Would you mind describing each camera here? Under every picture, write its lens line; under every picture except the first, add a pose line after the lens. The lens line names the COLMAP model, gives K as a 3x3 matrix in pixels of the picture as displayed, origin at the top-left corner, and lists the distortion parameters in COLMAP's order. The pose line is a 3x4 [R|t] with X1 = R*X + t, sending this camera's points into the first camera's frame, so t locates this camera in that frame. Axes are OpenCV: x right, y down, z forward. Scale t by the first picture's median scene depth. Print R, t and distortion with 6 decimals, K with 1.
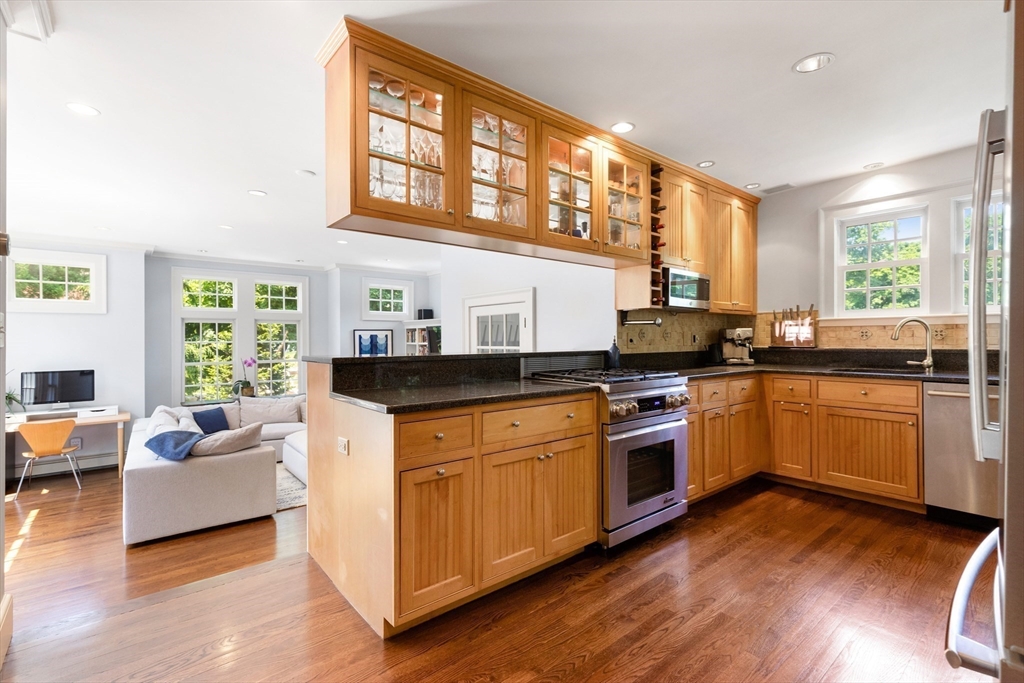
lens RADIAL K [[469.2, 0, 518.0], [0, 469.2, 341.0], [0, 0, 1]] dist [-0.001289, 0.000231]
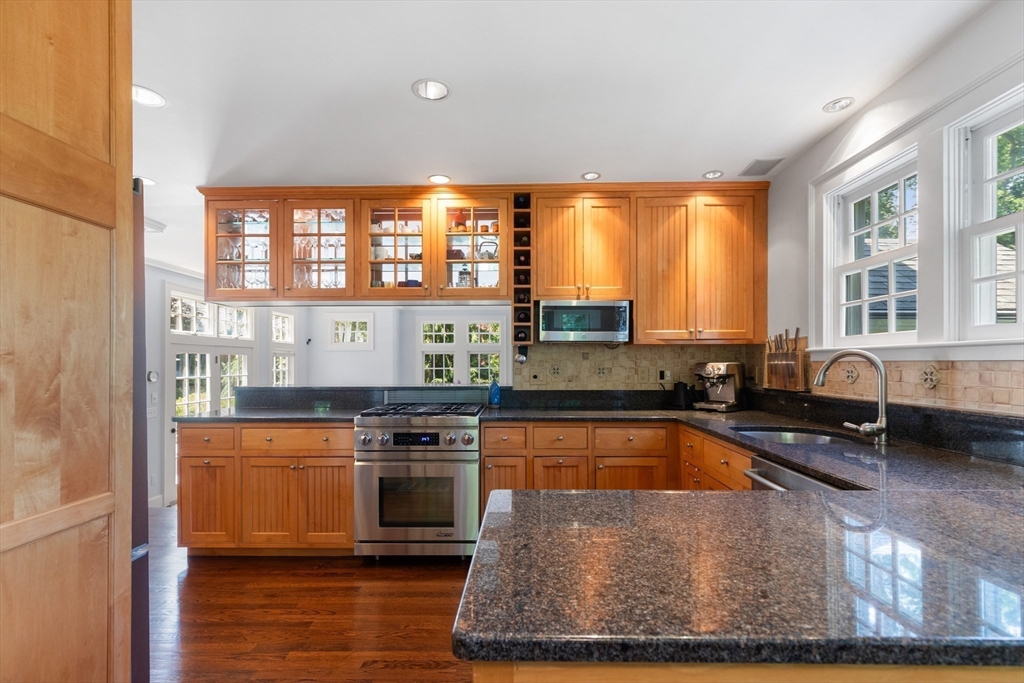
lens RADIAL K [[469.2, 0, 524.2], [0, 469.2, 361.3], [0, 0, 1]] dist [-0.001289, 0.000231]
pose [[0.756844, -0.000303, -0.653596, 0.805863], [-0.001476, 0.999997, -0.002173, -0.028677], [0.653594, 0.002609, 0.756840, 0.240496]]
